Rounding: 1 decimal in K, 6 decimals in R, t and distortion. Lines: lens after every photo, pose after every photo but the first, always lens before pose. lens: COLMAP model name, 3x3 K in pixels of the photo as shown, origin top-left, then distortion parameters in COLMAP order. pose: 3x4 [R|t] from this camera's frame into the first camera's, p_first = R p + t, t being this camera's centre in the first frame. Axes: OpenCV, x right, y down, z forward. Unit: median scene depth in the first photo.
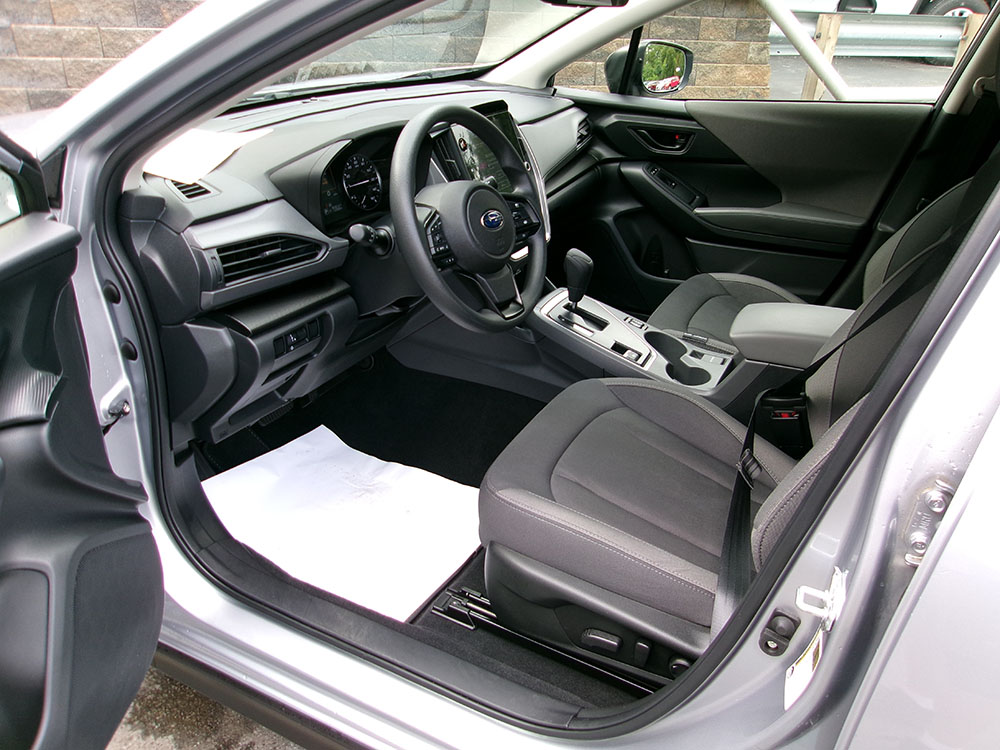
lens RADIAL K [[778.6, 0, 500.0], [0, 778.6, 375.0], [0, 0, 1]] dist [-0.017776, 0.011367]
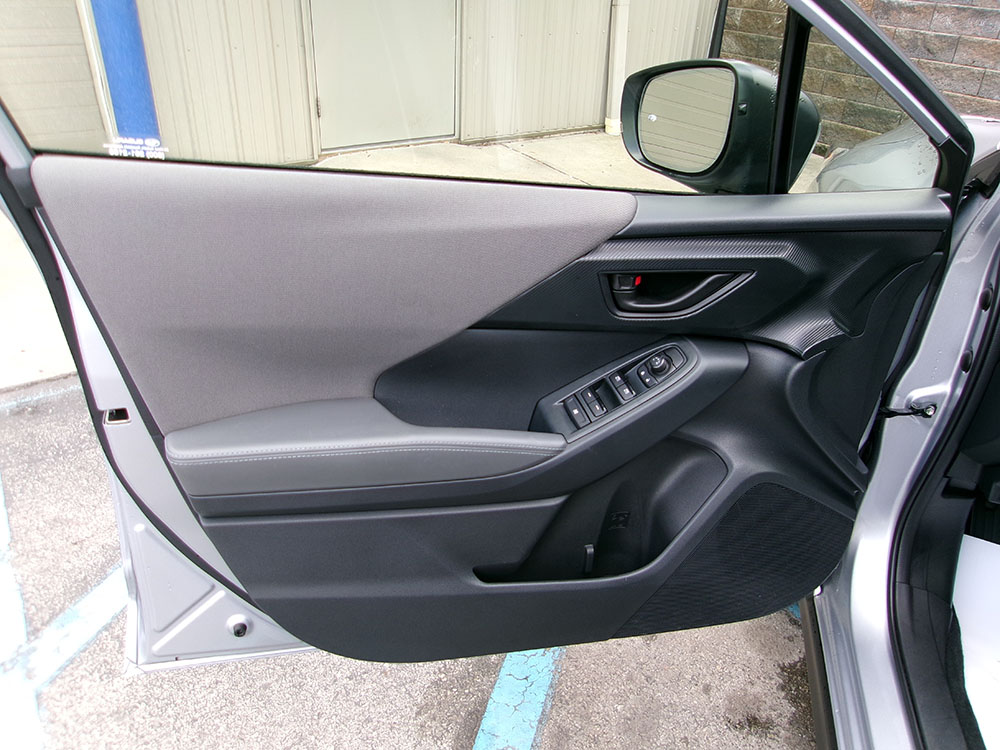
lens RADIAL K [[778.6, 0, 500.0], [0, 778.6, 375.0], [0, 0, 1]] dist [-0.017776, 0.011367]
pose [[0.252214, 0.479825, -0.840331, 0.162976], [-0.472787, 0.818802, 0.325632, -0.054094], [0.844311, 0.315168, 0.433369, 0.130385]]
